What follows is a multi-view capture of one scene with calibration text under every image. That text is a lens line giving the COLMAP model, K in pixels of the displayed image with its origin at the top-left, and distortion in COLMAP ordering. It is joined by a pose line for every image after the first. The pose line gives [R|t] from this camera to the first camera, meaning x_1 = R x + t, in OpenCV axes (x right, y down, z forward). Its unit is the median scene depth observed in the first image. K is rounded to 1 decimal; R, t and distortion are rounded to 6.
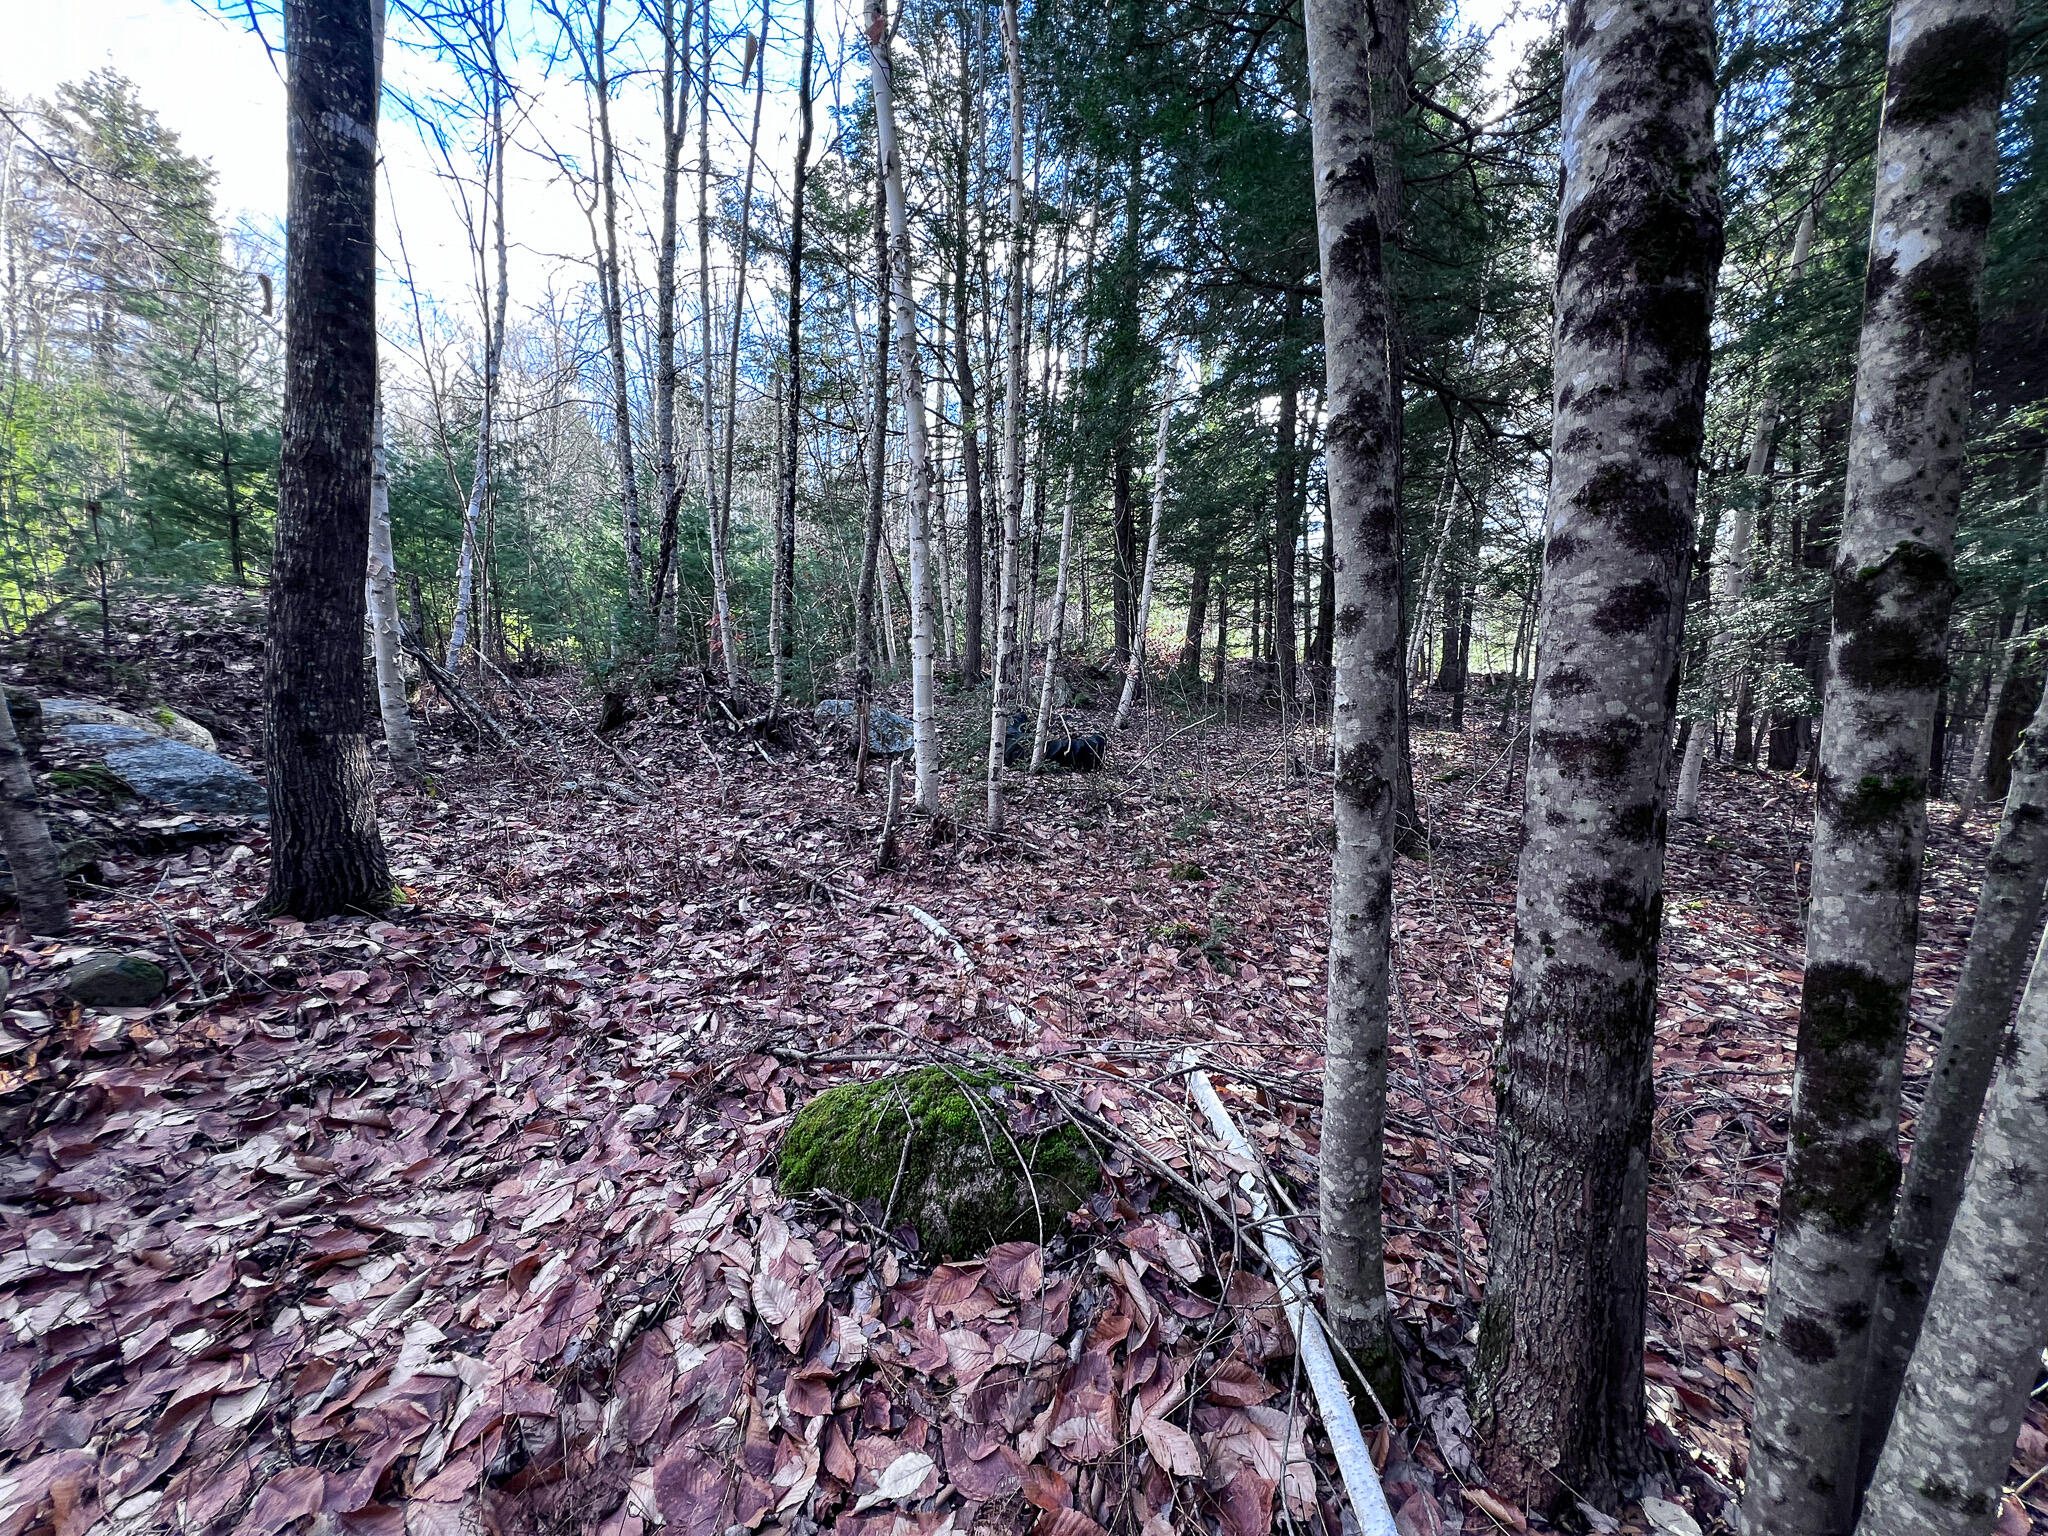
lens RADIAL K [[830.0, 0, 1029.4], [0, 830.0, 760.5], [0, 0, 1]] dist [0.000198, -0.000085]
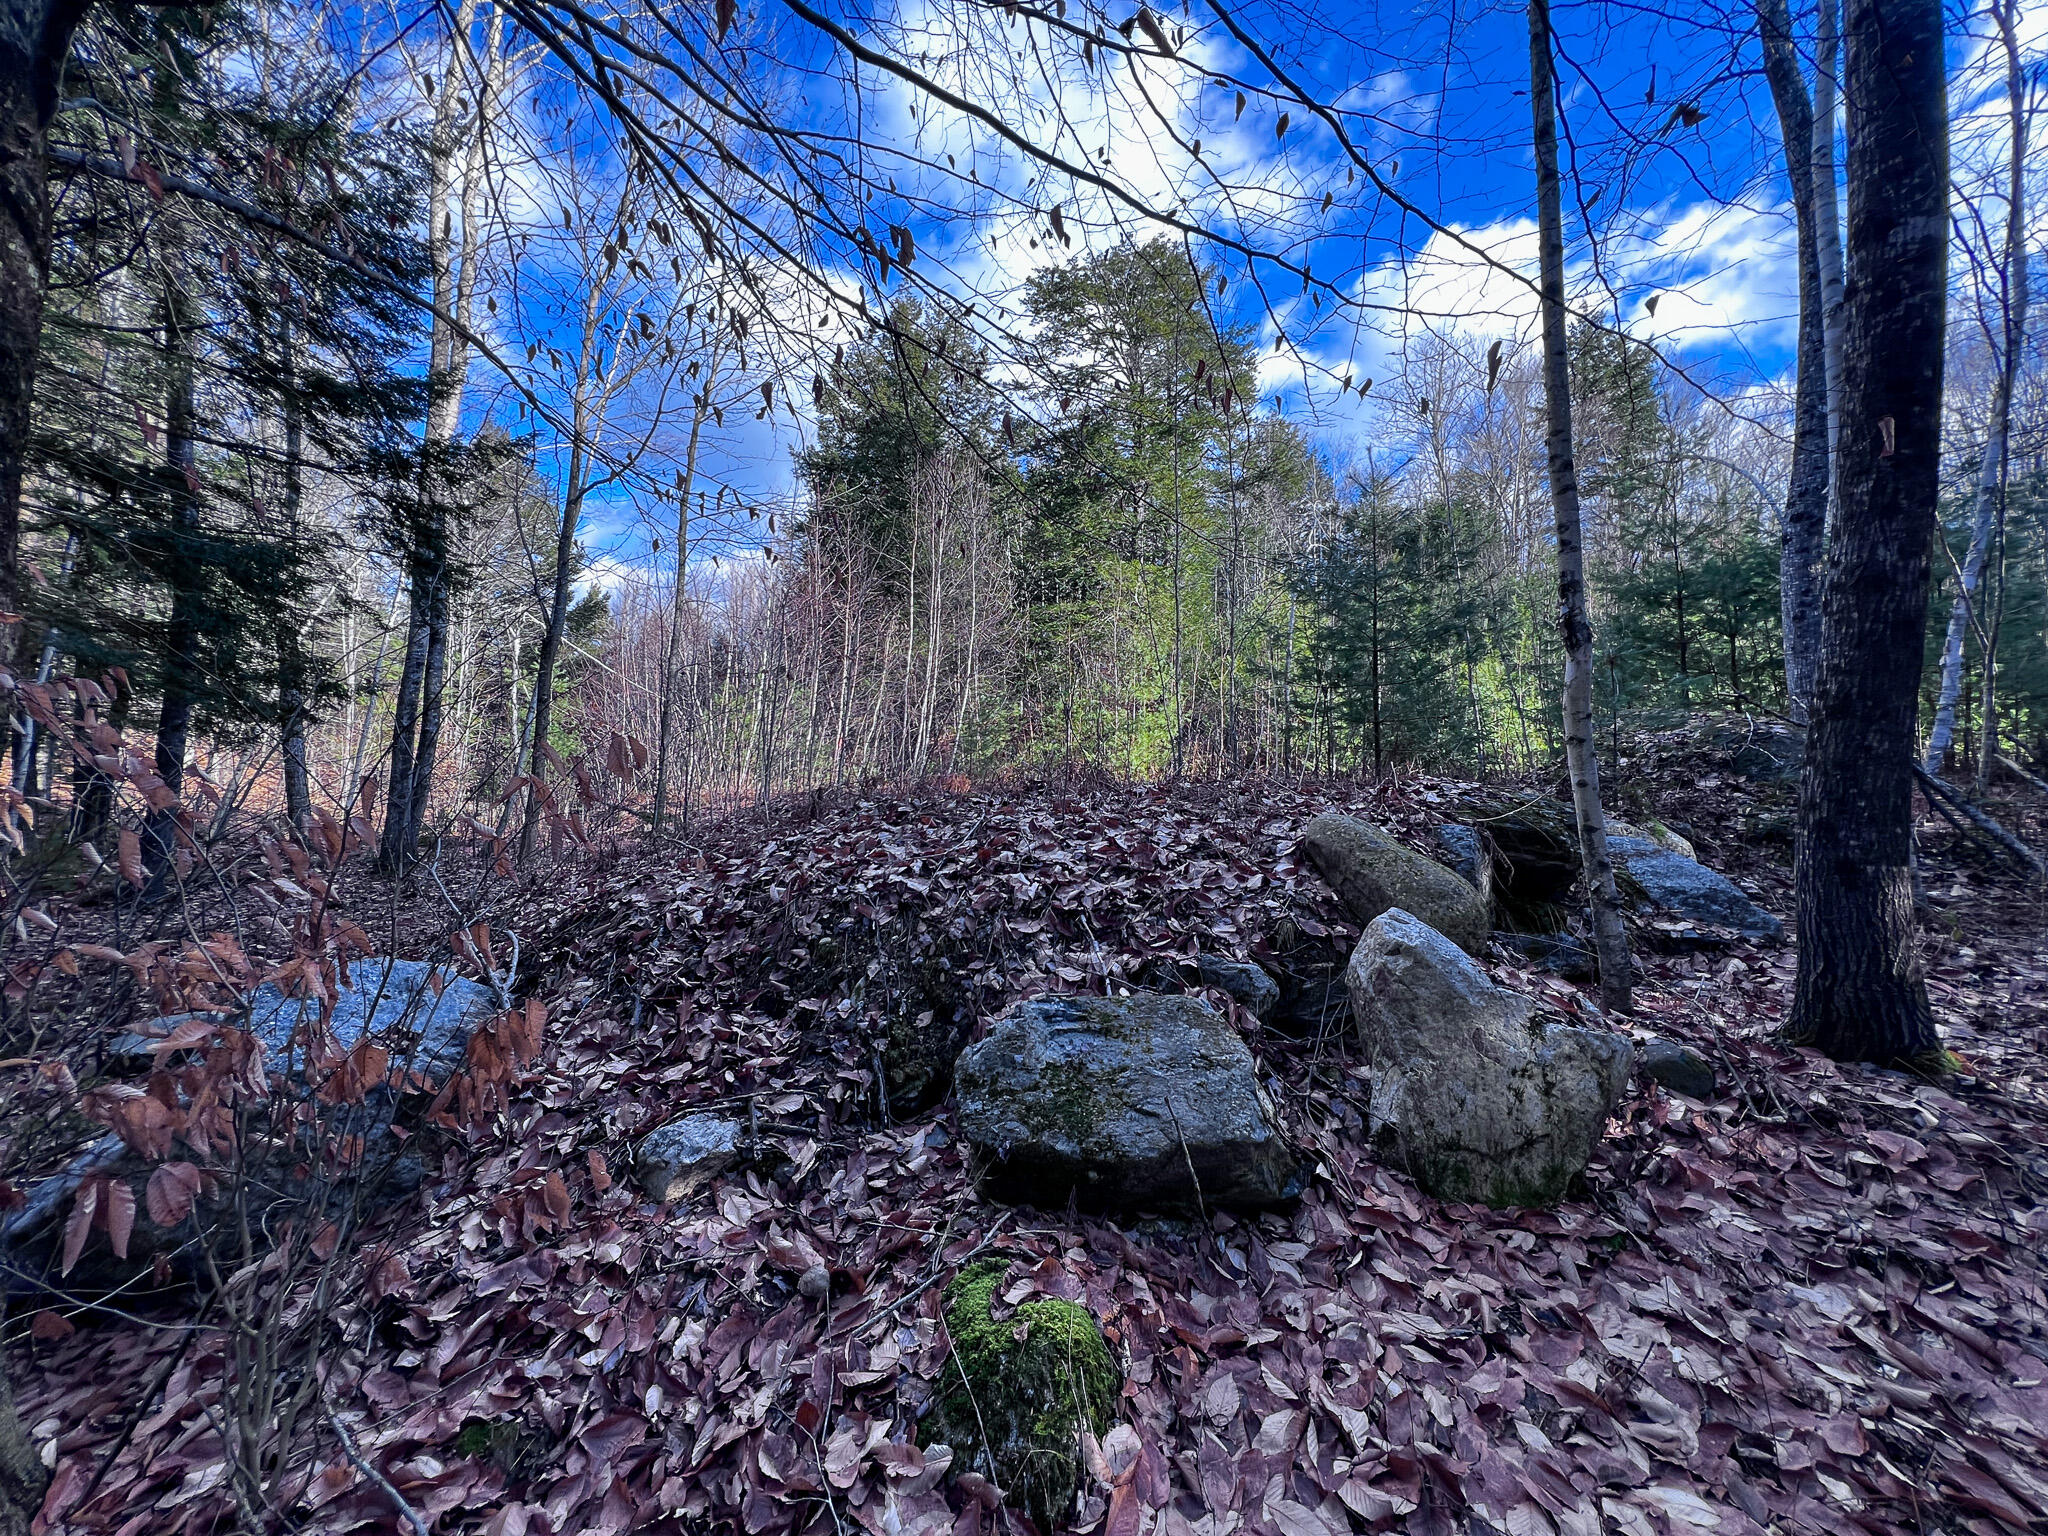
lens RADIAL K [[830.0, 0, 1029.5], [0, 830.0, 767.6], [0, 0, 1]] dist [0.000198, -0.000085]
pose [[0.148170, -0.041383, -0.988096, -0.061897], [-0.080171, 0.995333, -0.053708, -0.016298], [0.985707, 0.087174, 0.144161, -0.084842]]
